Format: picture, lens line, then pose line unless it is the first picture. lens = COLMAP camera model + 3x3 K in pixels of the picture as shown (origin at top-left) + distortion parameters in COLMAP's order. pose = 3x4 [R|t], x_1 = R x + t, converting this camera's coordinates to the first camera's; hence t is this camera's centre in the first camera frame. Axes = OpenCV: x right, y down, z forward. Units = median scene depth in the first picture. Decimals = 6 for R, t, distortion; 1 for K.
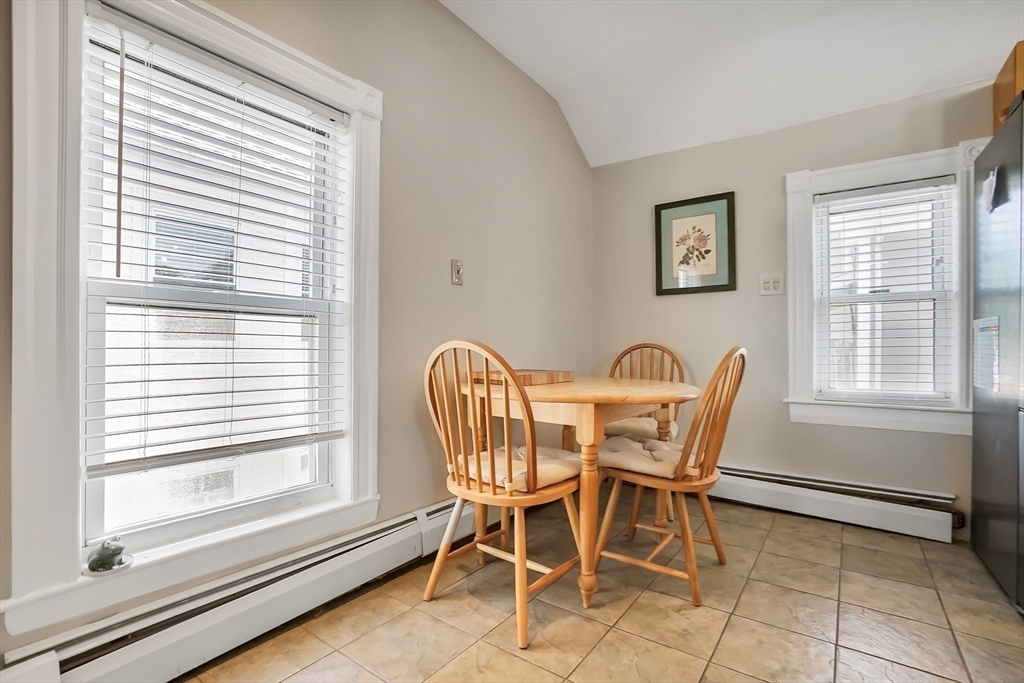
lens RADIAL K [[473.5, 0, 513.2], [0, 473.5, 345.9], [0, 0, 1]] dist [-0.014756, 0.001983]
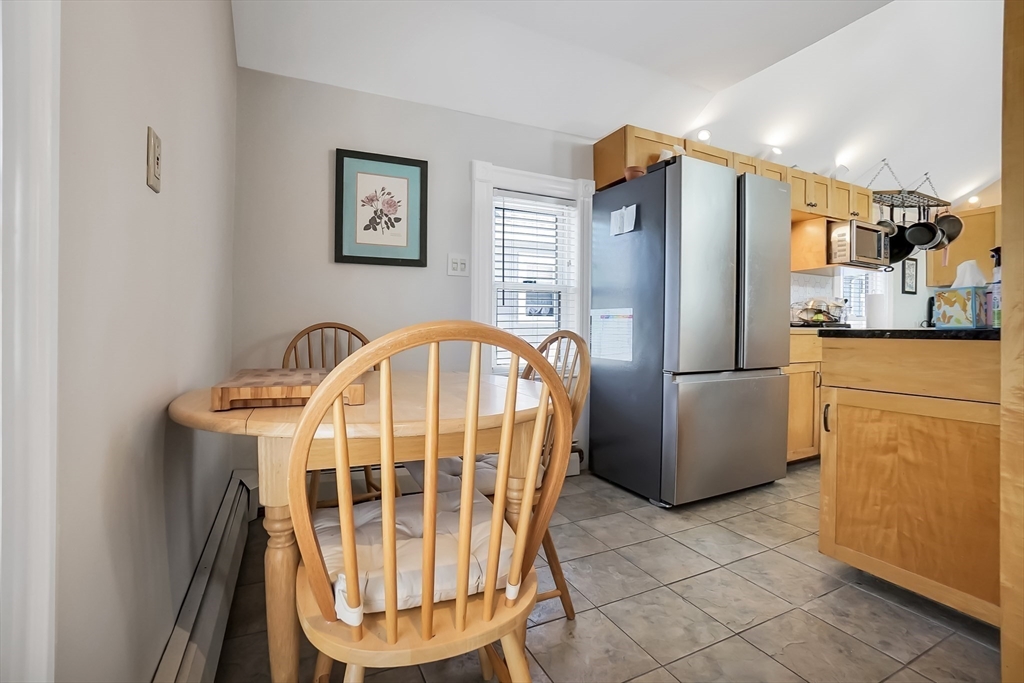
lens RADIAL K [[473.5, 0, 509.9], [0, 473.5, 322.7], [0, 0, 1]] dist [-0.014756, 0.001983]
pose [[0.486147, 0.010598, 0.873813, -0.261288], [-0.006740, 0.999942, -0.008378, -0.000425], [-0.873851, -0.001817, 0.486190, 0.385226]]
